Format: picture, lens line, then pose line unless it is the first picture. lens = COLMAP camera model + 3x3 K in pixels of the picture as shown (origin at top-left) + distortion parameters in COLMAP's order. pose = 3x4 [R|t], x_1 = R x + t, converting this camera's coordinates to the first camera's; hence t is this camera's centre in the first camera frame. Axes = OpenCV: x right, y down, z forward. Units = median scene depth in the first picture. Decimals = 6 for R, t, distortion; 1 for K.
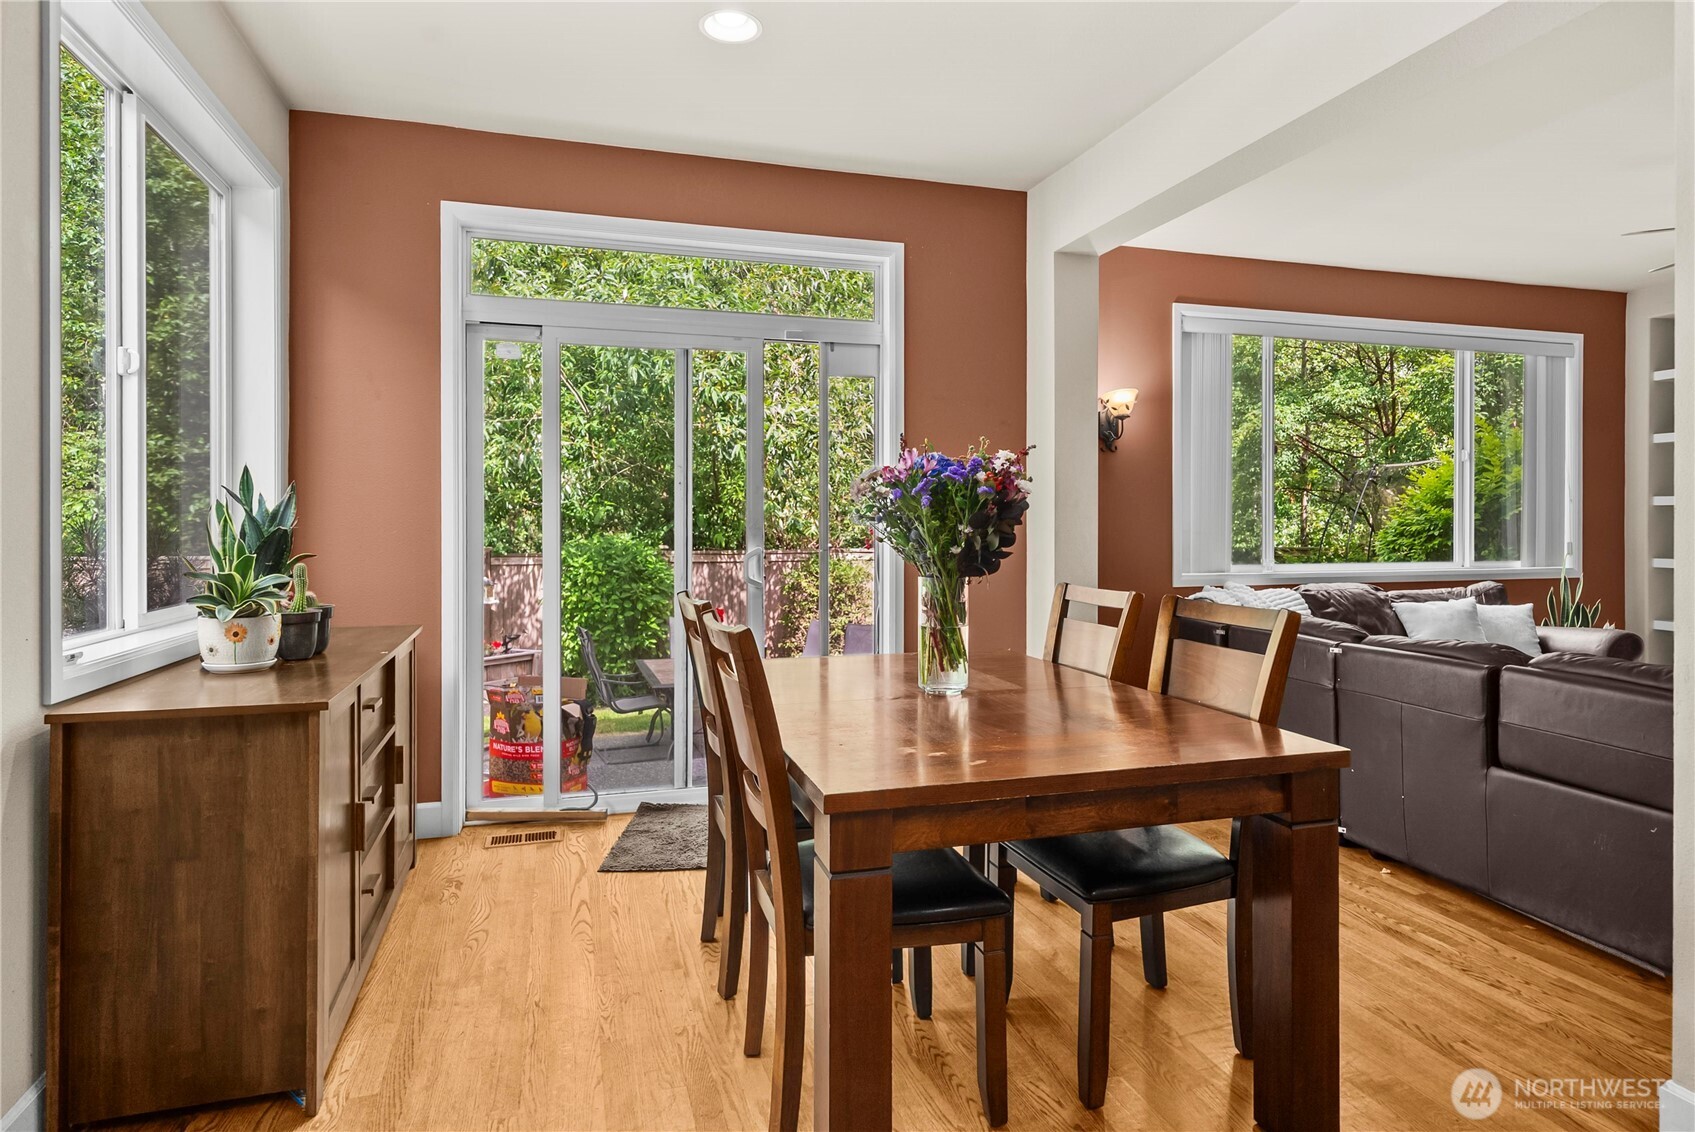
lens RADIAL K [[945.9, 0, 838.5], [0, 945.9, 518.4], [0, 0, 1]] dist [-0.001435, 0.001092]
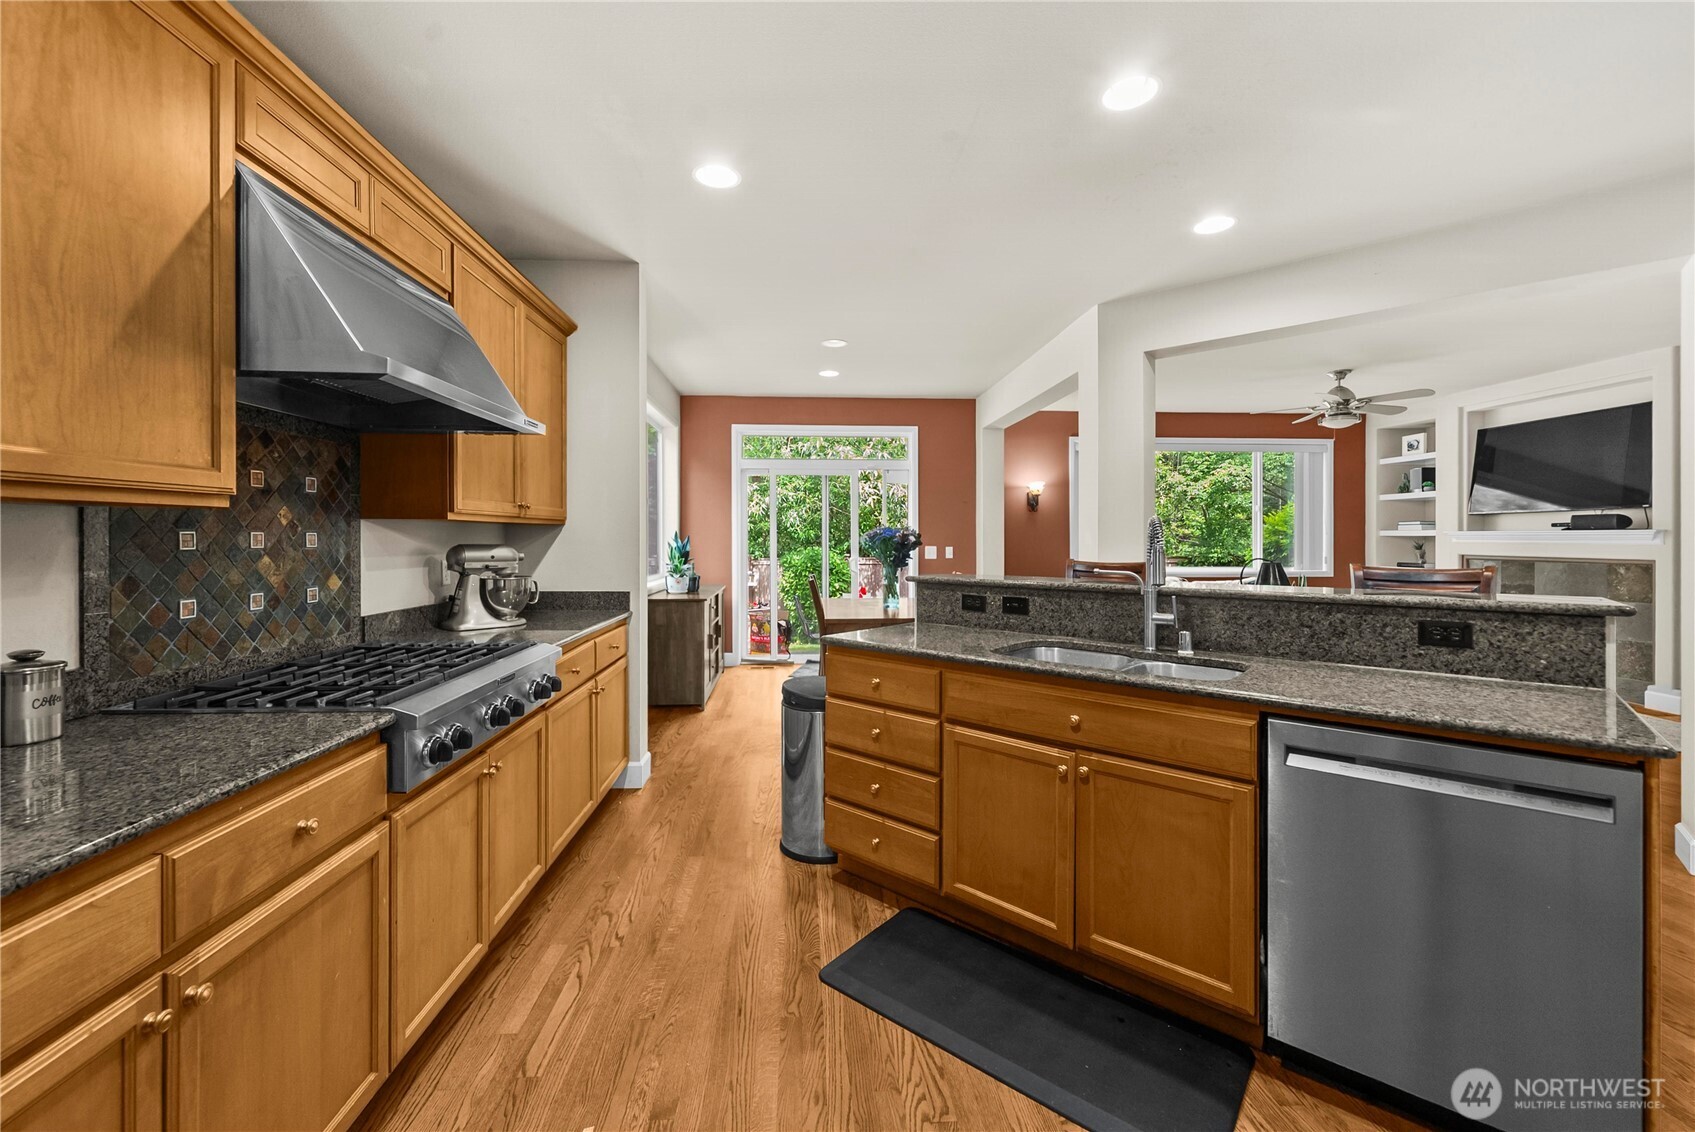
lens RADIAL K [[694.7, 0, 839.1], [0, 694.7, 538.1], [0, 0, 1]] dist [0.001103, -0.000519]
pose [[0.973225, 0.001323, -0.229849, 0.223356], [0.000218, 0.999978, 0.006679, -0.023003], [0.229852, -0.006551, 0.973203, -0.579109]]
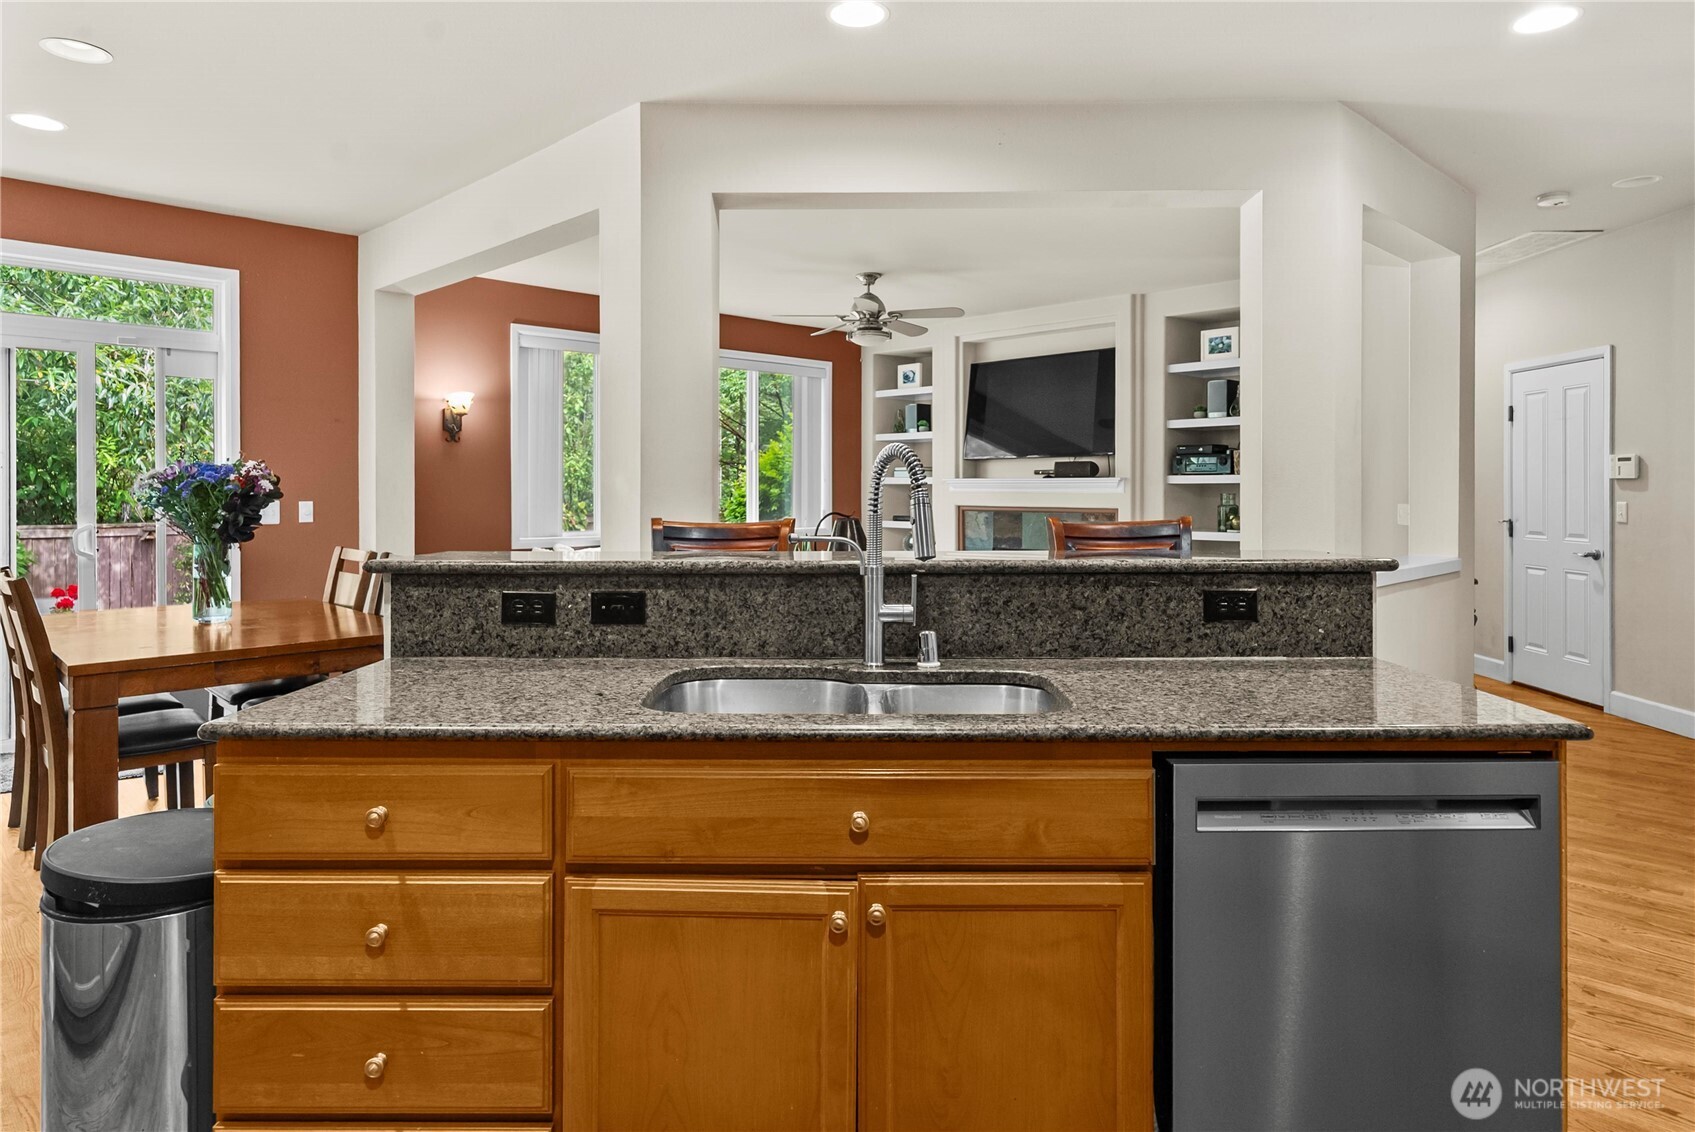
lens RADIAL K [[1022.4, 0, 858.8], [0, 1022.4, 493.5], [0, 0, 1]] dist [-0.000804, 0.001193]
pose [[0.878545, -0.000618, 0.477658, 0.114646], [-0.004654, 0.999941, 0.009853, -0.018310], [-0.477636, -0.010879, 0.878490, -0.432039]]
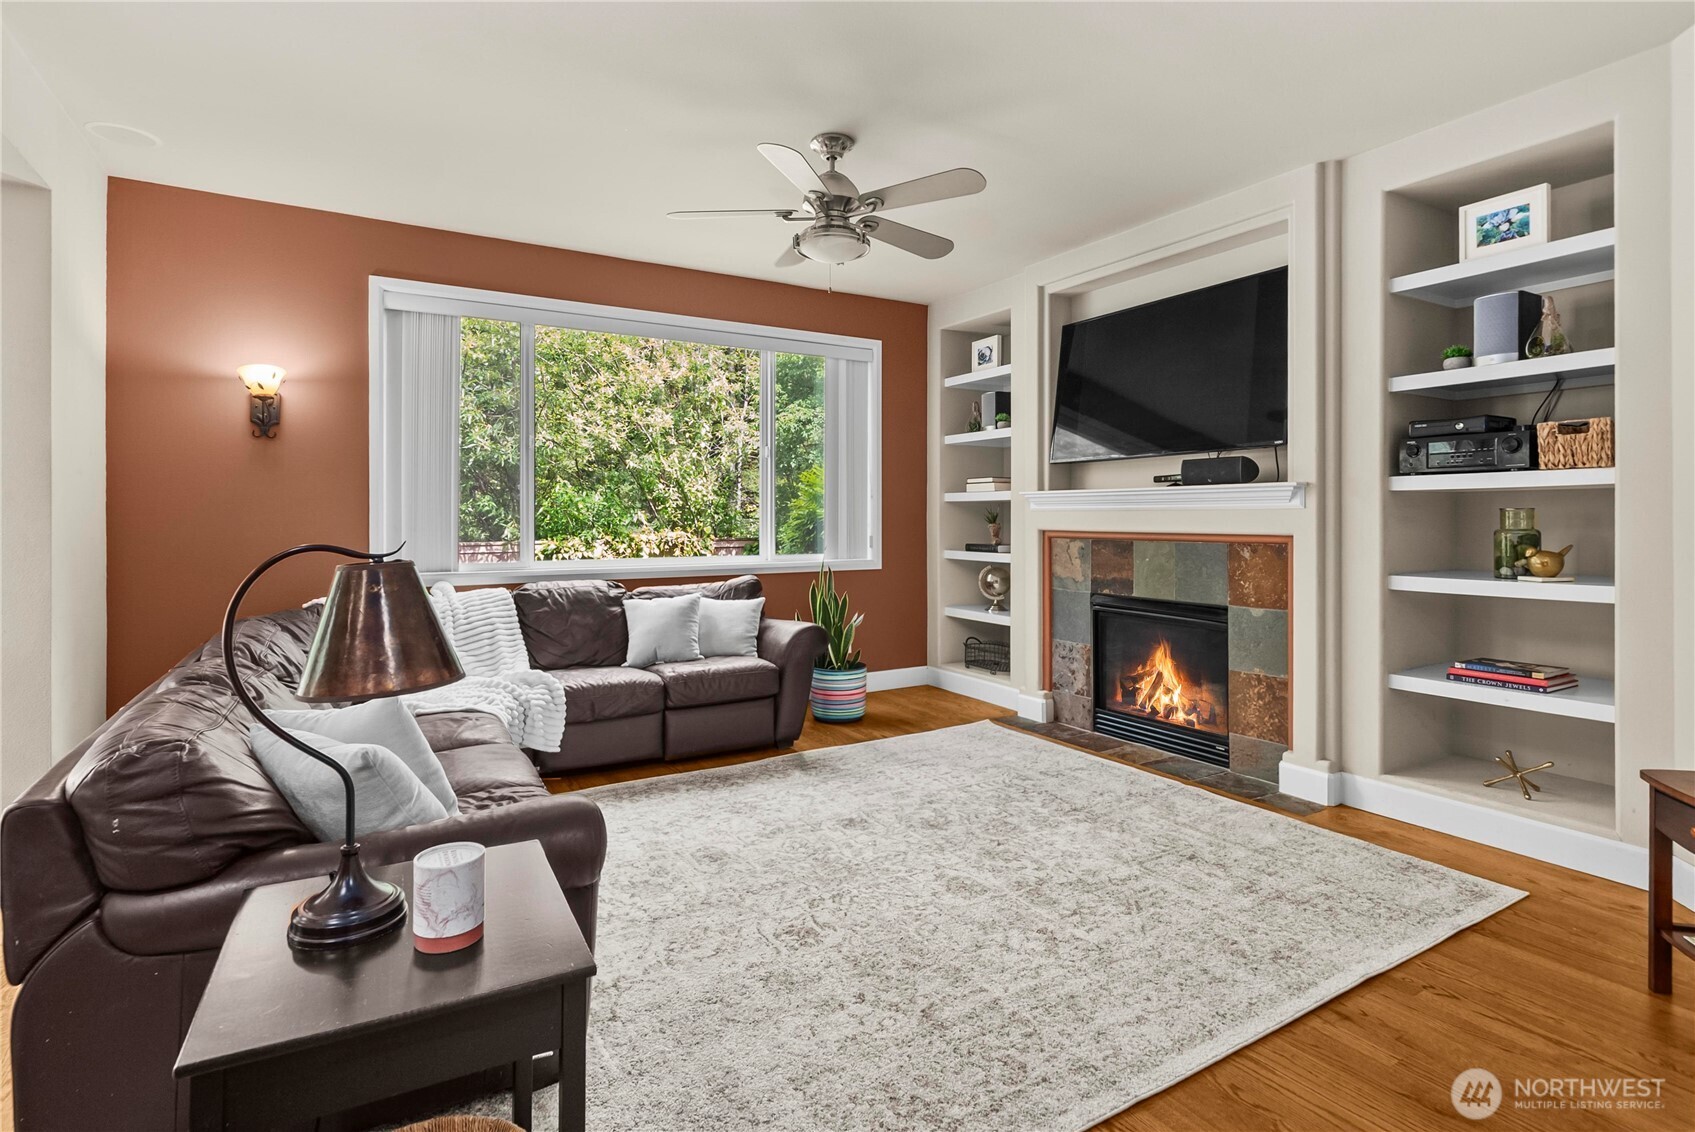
lens RADIAL K [[848.9, 0, 849.0], [0, 848.9, 521.4], [0, 0, 1]] dist [-0.002043, -0.001147]
pose [[0.967746, -0.000680, 0.251925, 0.615319], [-0.002016, 0.999943, 0.010443, -0.001838], [-0.251918, -0.010614, 0.967690, 0.097866]]
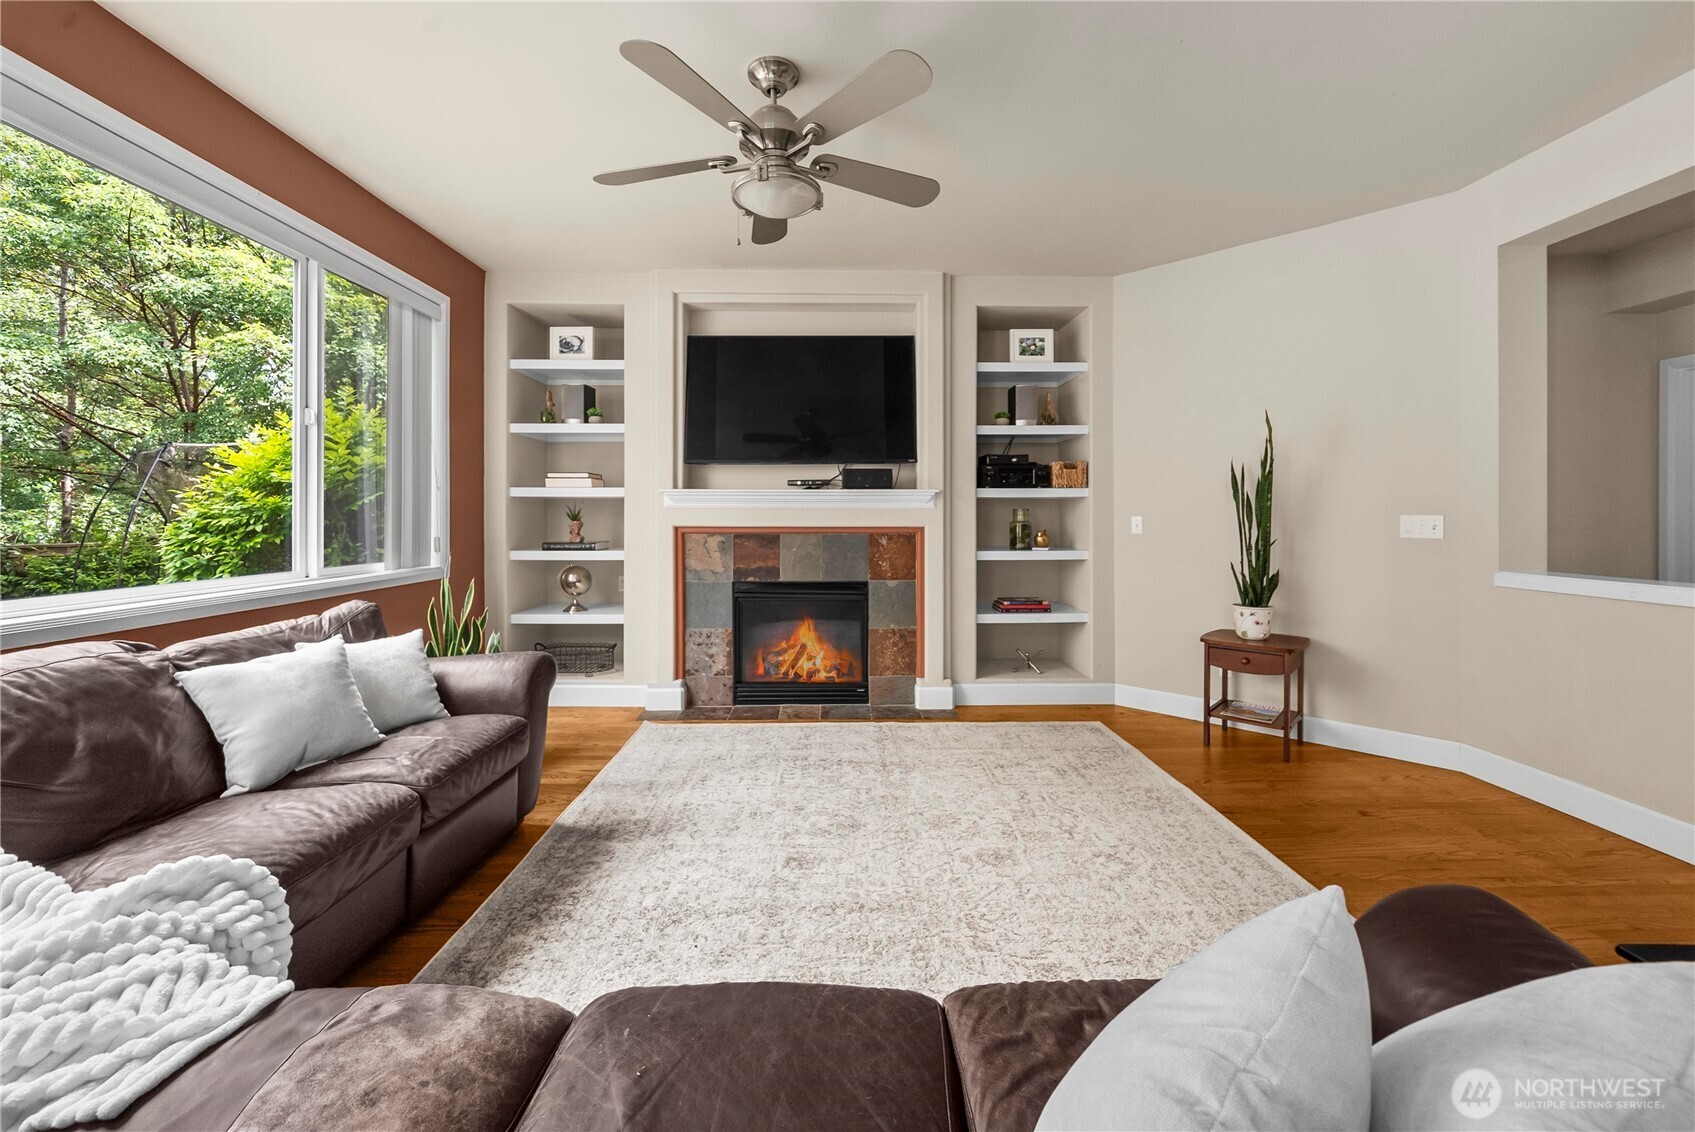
lens RADIAL K [[665.6, 0, 842.5], [0, 665.6, 519.4], [0, 0, 1]] dist [-0.003587, 0.000741]
pose [[0.267394, -0.003977, 0.963579, 0.353739], [-0.006289, 0.999963, 0.005872, 0.003529], [-0.963567, -0.007630, 0.267359, 0.587010]]
